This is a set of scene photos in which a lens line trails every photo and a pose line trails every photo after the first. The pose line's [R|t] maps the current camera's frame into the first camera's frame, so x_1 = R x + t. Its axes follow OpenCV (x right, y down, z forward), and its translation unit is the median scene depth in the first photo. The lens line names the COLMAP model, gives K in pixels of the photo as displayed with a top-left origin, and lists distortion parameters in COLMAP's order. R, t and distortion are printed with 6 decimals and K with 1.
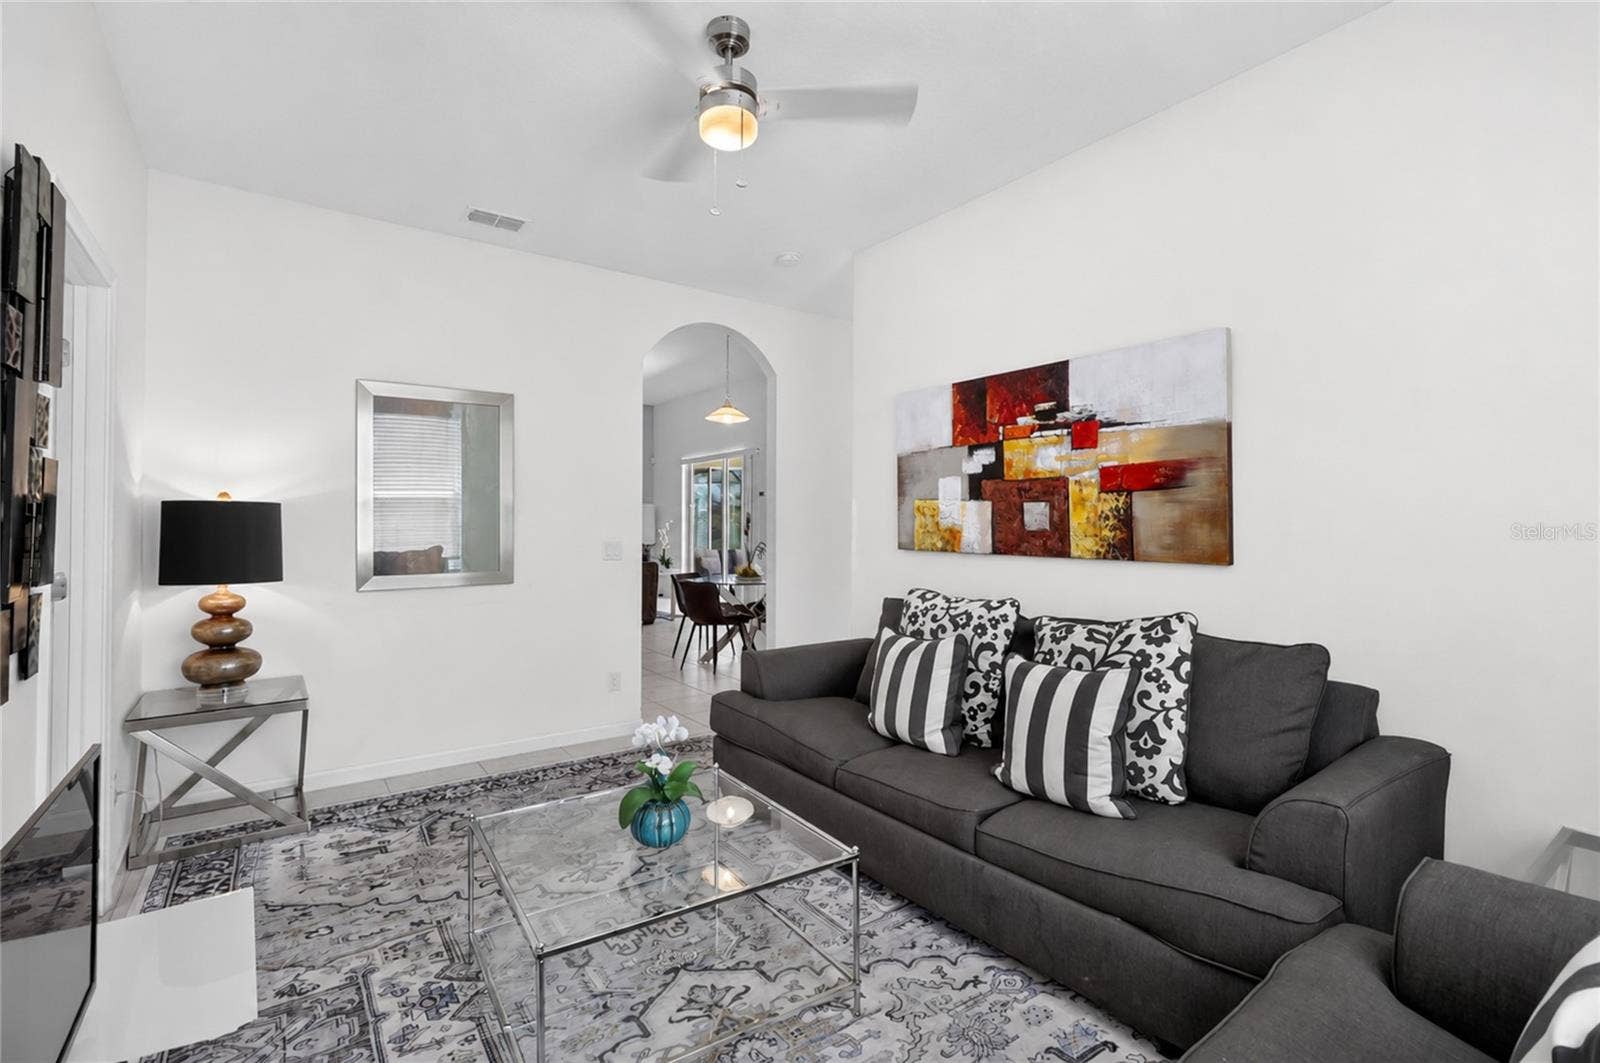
lens RADIAL K [[737.9, 0, 809.3], [0, 737.9, 519.9], [0, 0, 1]] dist [-0.001270, 0.000116]
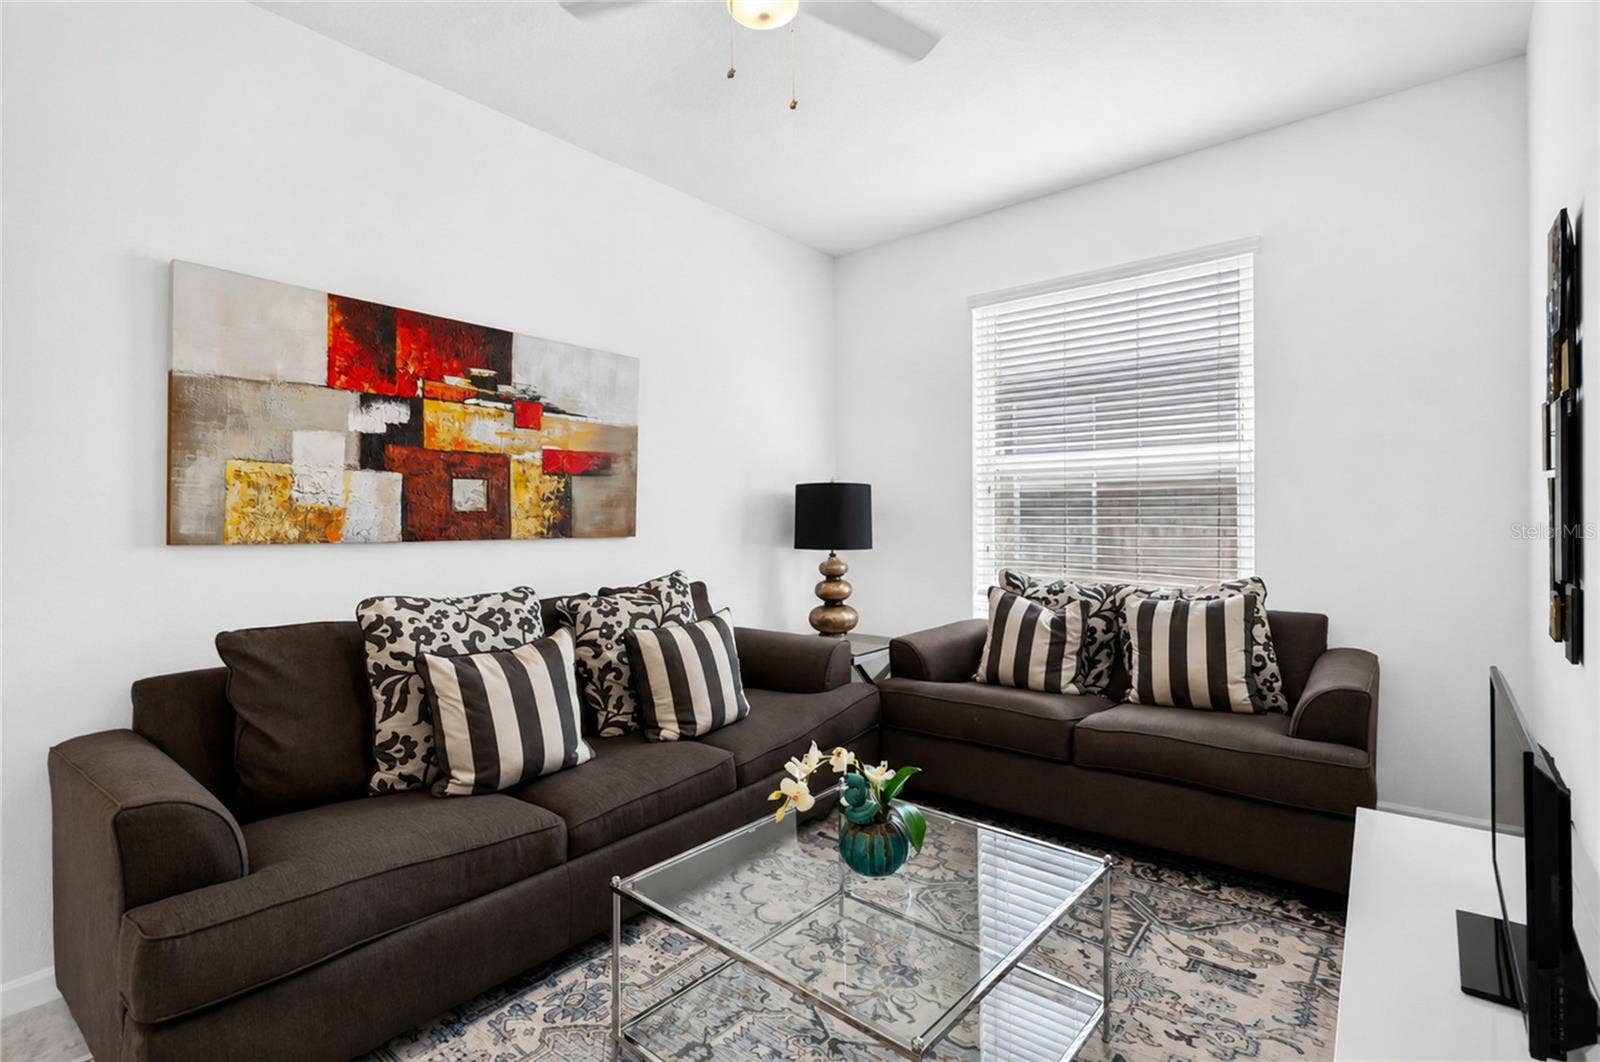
lens RADIAL K [[737.9, 0, 806.7], [0, 737.9, 530.5], [0, 0, 1]] dist [-0.001270, 0.000116]
pose [[-0.251596, -0.025857, 0.967487, -0.658590], [-0.012191, 0.999648, 0.023546, 0.012344], [-0.967756, -0.005870, -0.251822, 0.851558]]
